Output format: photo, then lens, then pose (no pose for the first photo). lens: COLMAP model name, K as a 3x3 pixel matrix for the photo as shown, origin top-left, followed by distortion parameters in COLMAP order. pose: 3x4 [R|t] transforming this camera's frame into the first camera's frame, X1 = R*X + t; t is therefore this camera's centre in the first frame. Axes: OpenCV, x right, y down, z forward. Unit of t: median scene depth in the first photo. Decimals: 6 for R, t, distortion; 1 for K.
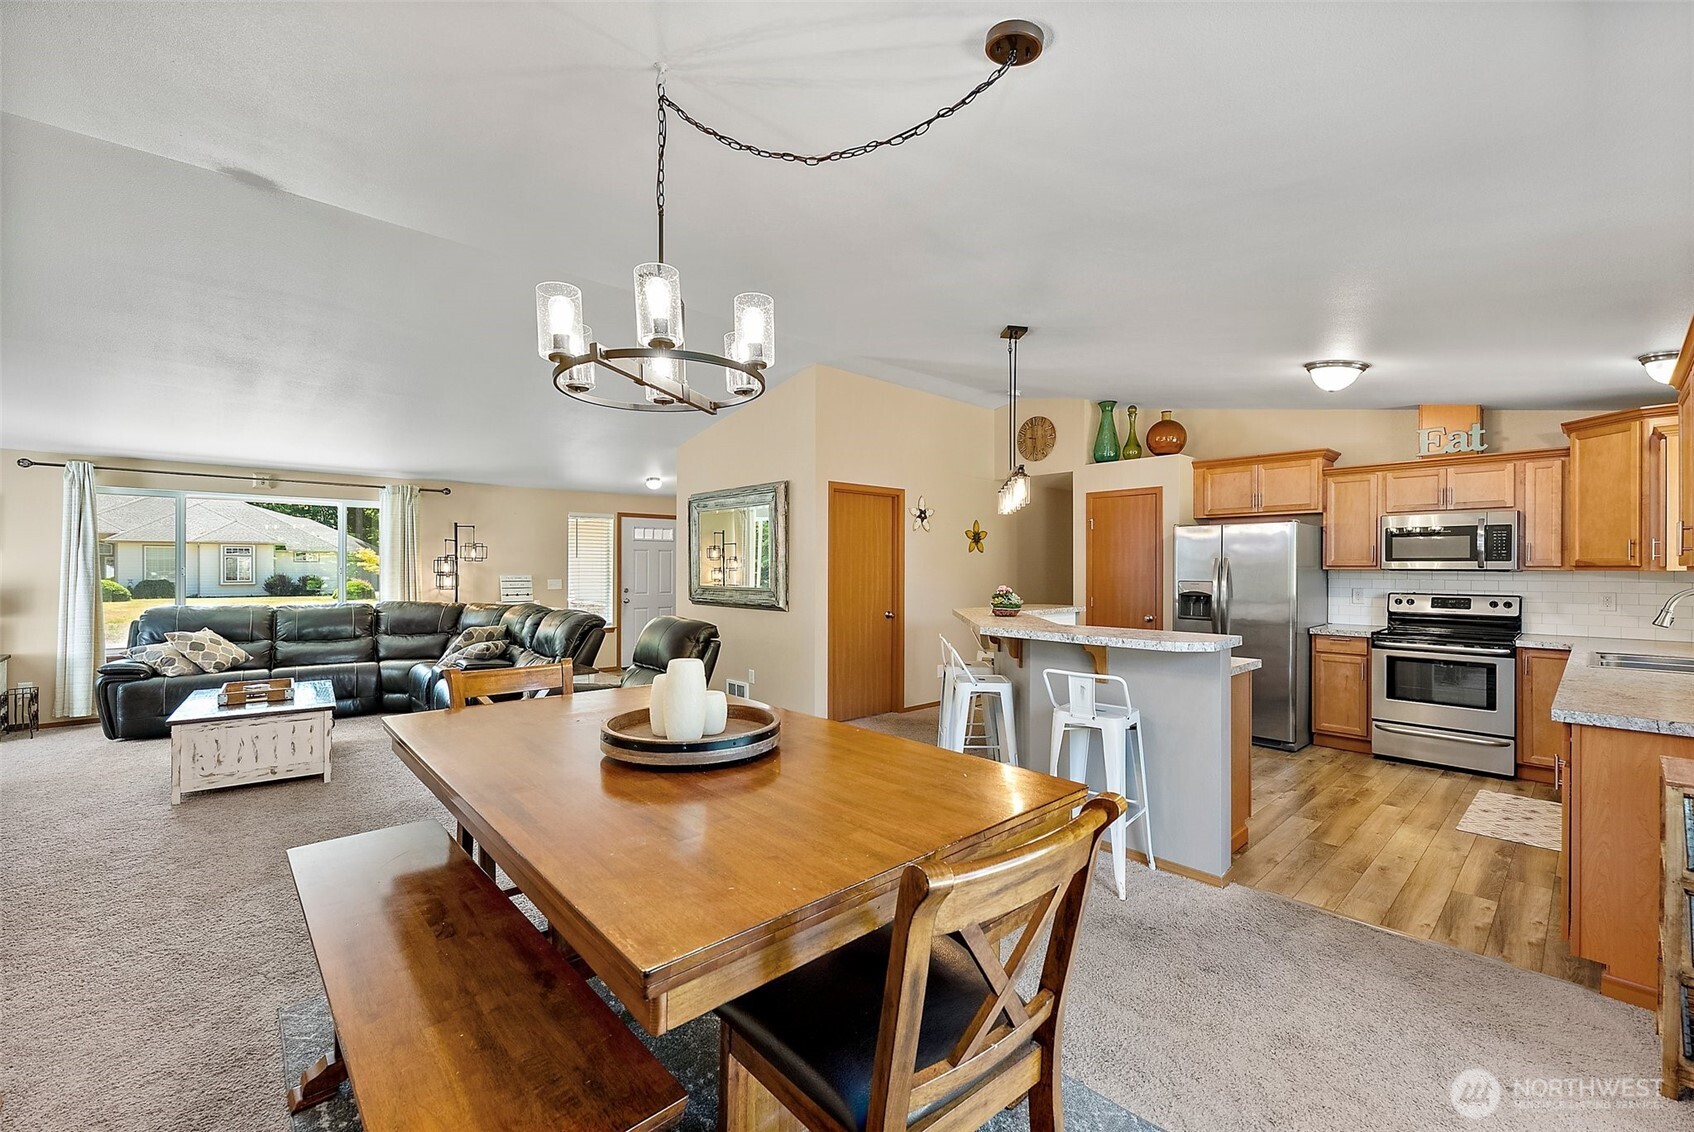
lens RADIAL K [[687.5, 0, 856.7], [0, 687.5, 567.0], [0, 0, 1]] dist [0.001648, -0.000095]
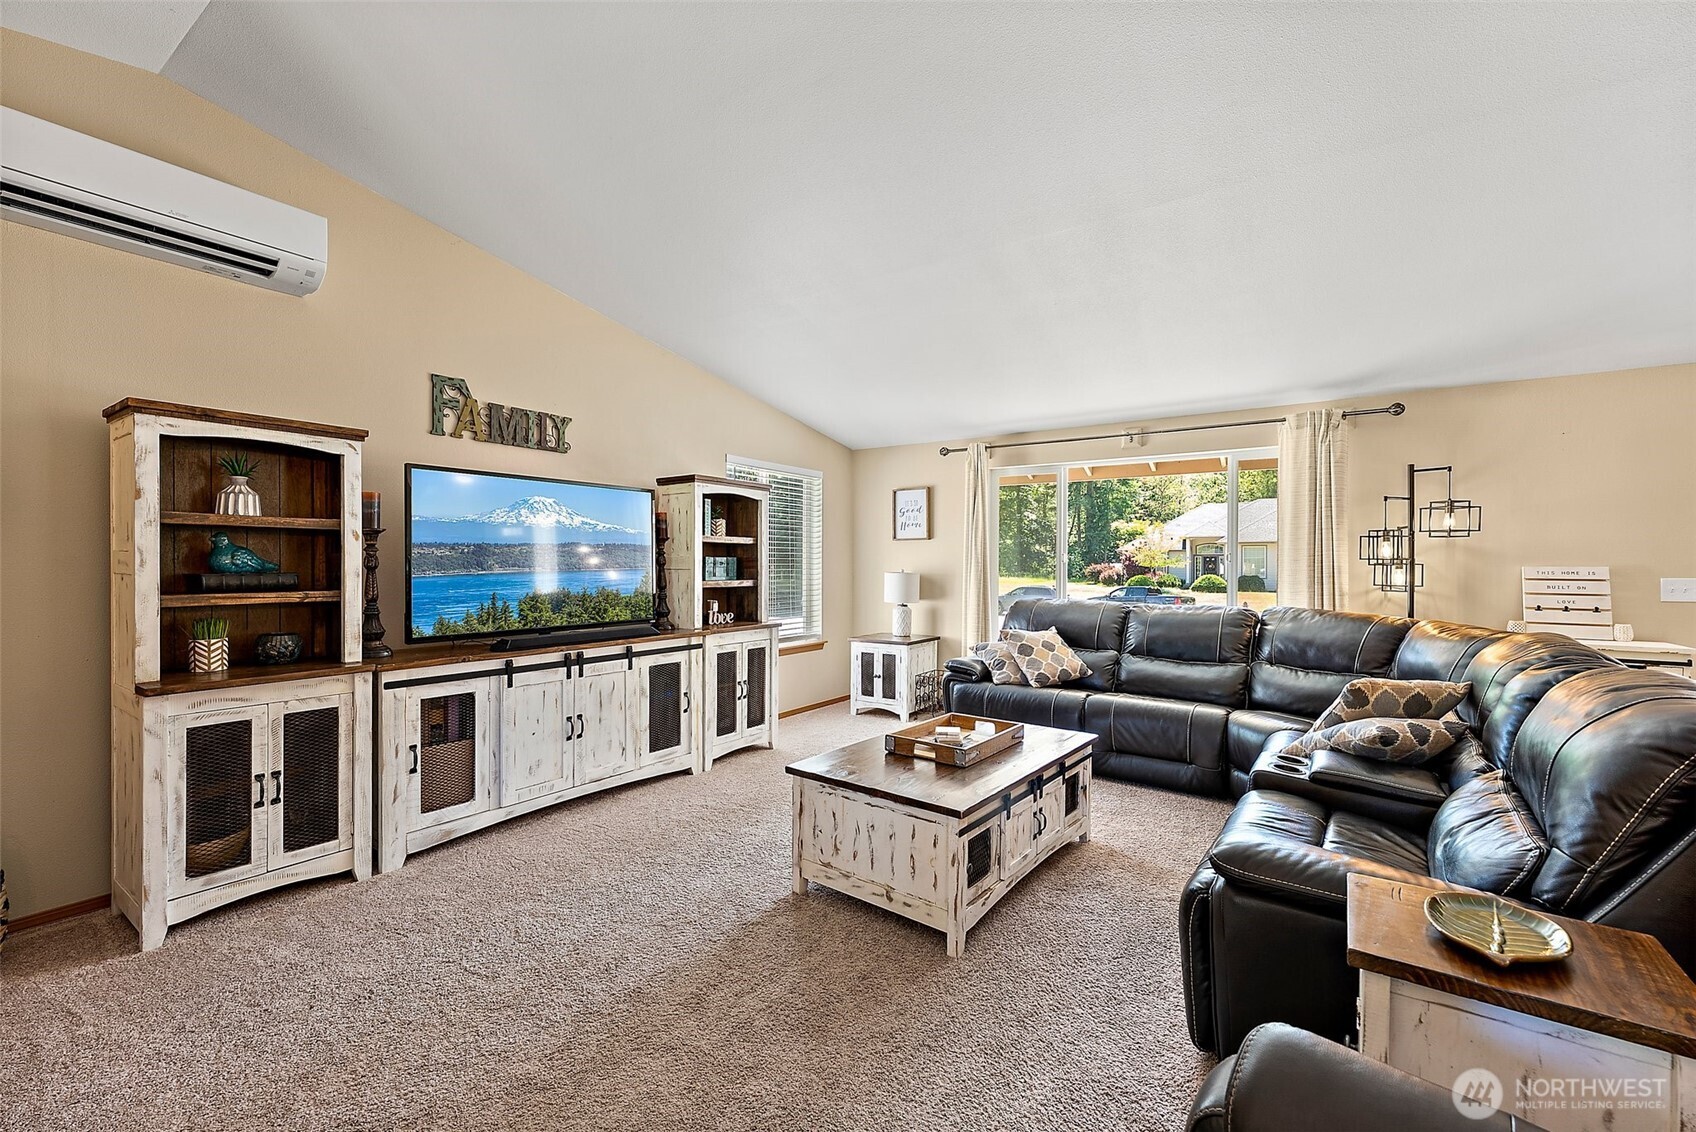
lens RADIAL K [[708.4, 0, 859.5], [0, 708.4, 566.5], [0, 0, 1]] dist [-0.000291, 0.000059]
pose [[0.235398, 0.003727, -0.971892, -0.219591], [-0.002407, 0.999992, 0.003252, 0.017456], [0.971896, 0.001573, 0.235405, 0.648520]]
